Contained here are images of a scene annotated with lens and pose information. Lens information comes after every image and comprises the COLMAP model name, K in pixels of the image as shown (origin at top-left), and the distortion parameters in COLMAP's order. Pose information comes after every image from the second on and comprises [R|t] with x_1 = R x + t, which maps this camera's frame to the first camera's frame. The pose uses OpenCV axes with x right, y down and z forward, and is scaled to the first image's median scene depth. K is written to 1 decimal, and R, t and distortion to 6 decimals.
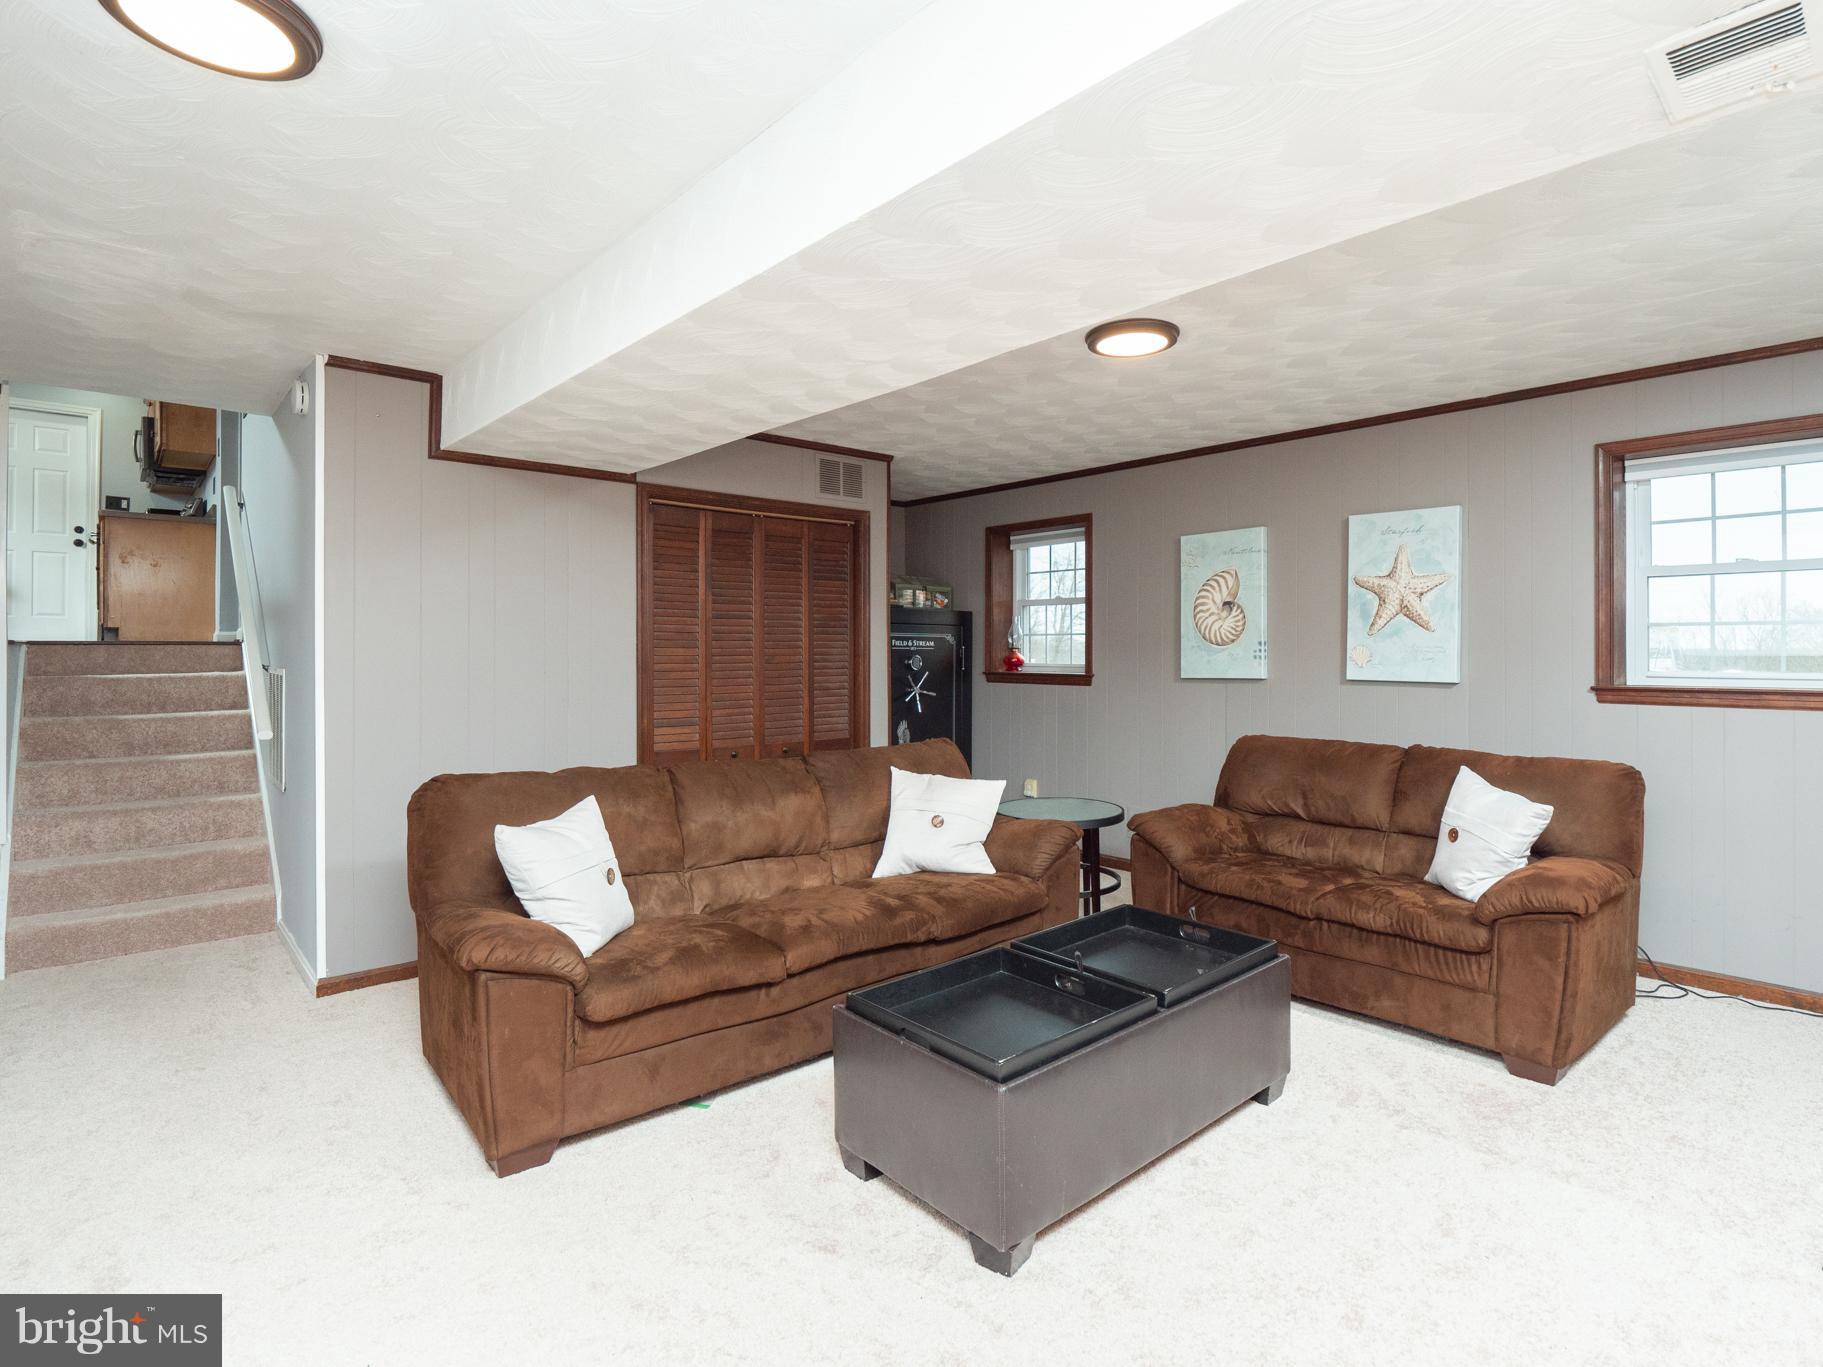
lens RADIAL K [[893.3, 0, 909.4], [0, 893.3, 662.9], [0, 0, 1]] dist [0.001893, -0.013235]
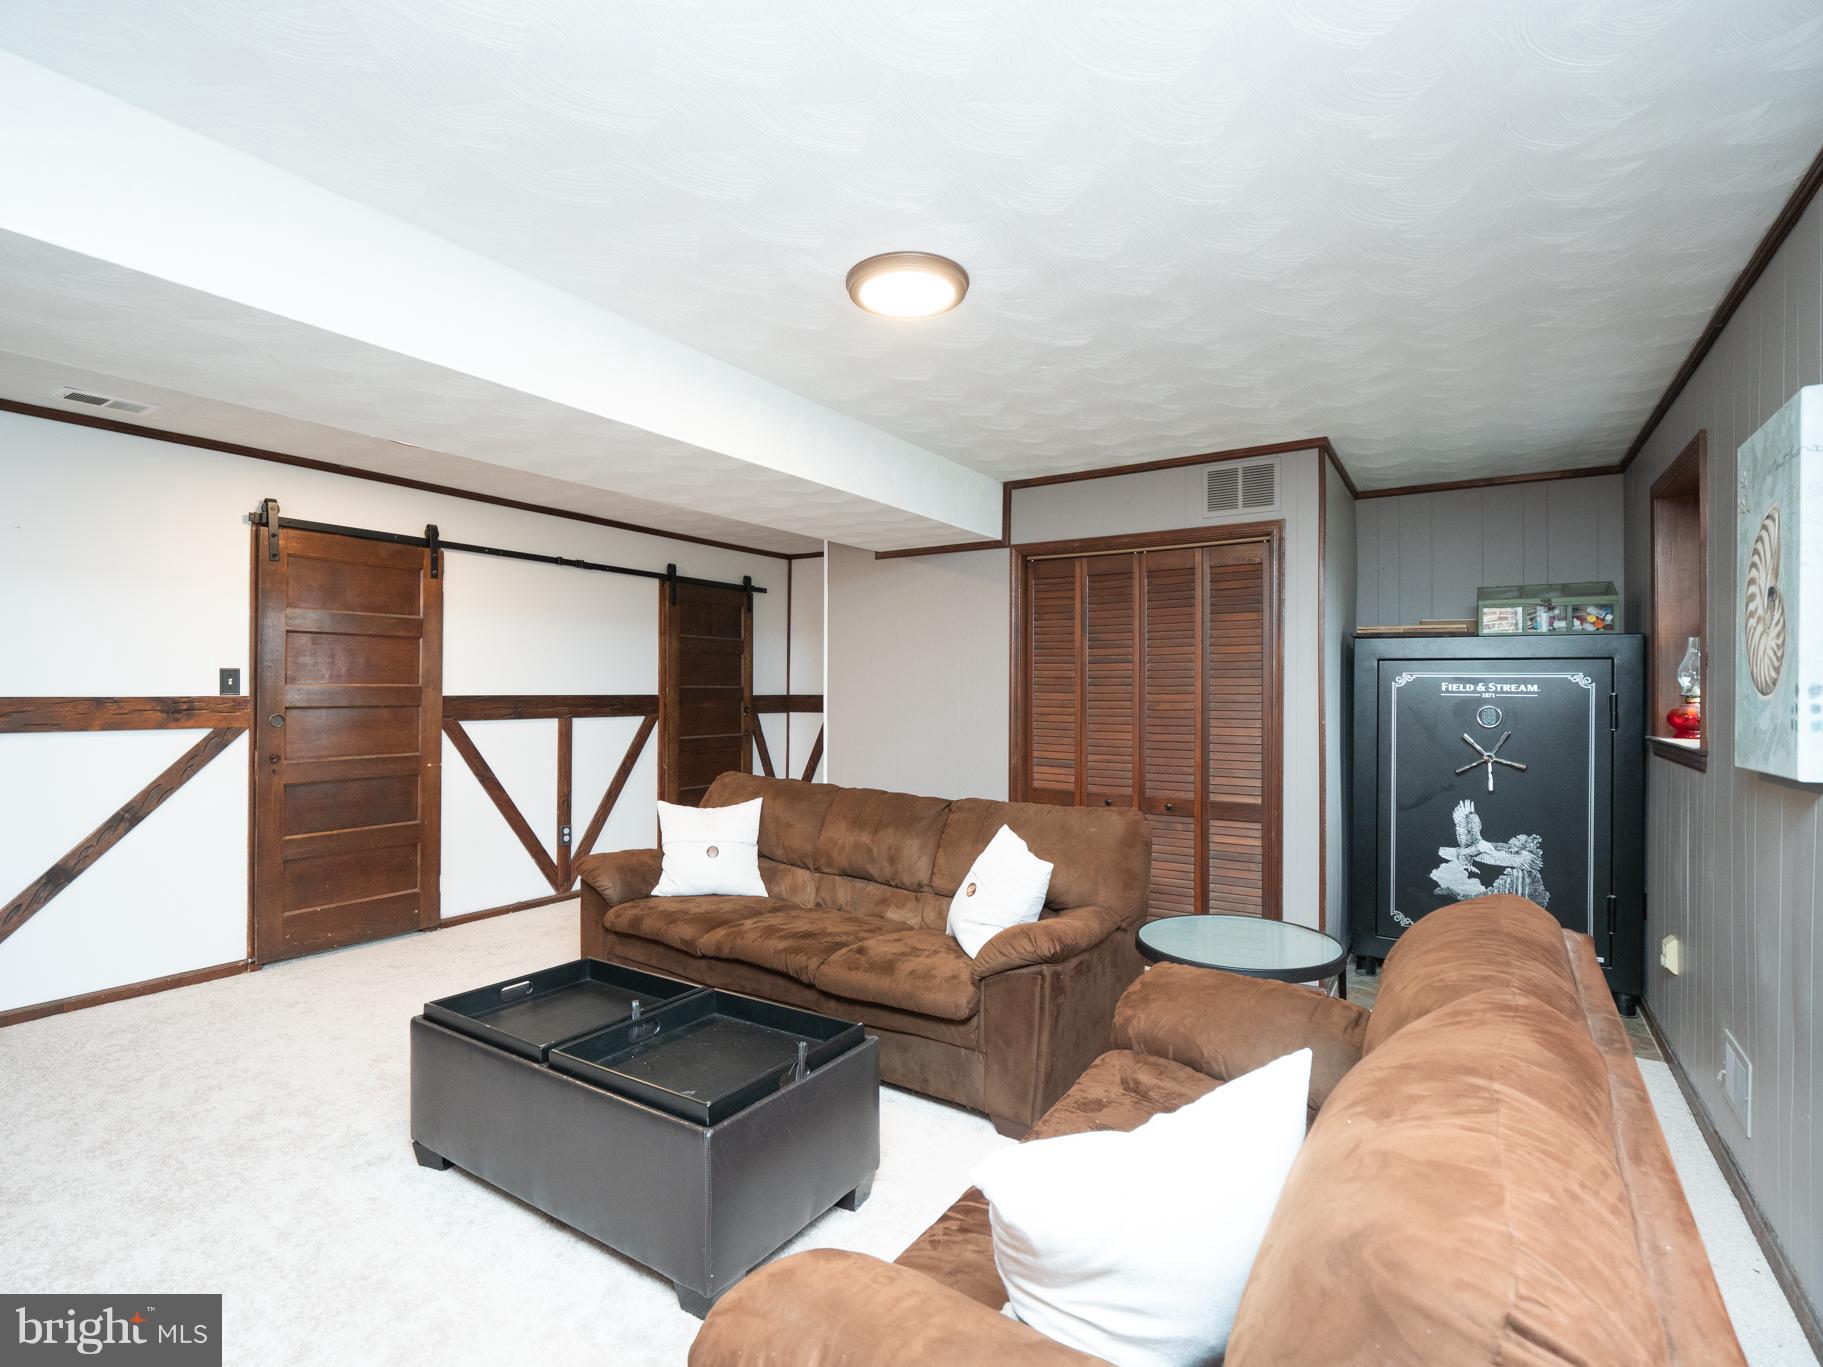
lens RADIAL K [[858.3, 0, 967.8], [0, 858.3, 684.3], [0, 0, 1]] dist [-0.053342, -0.011617]
pose [[0.291763, -0.008679, -0.956451, 0.663145], [-0.021941, 0.999635, -0.015764, -0.007847], [0.956239, 0.025585, 0.291466, 0.590199]]
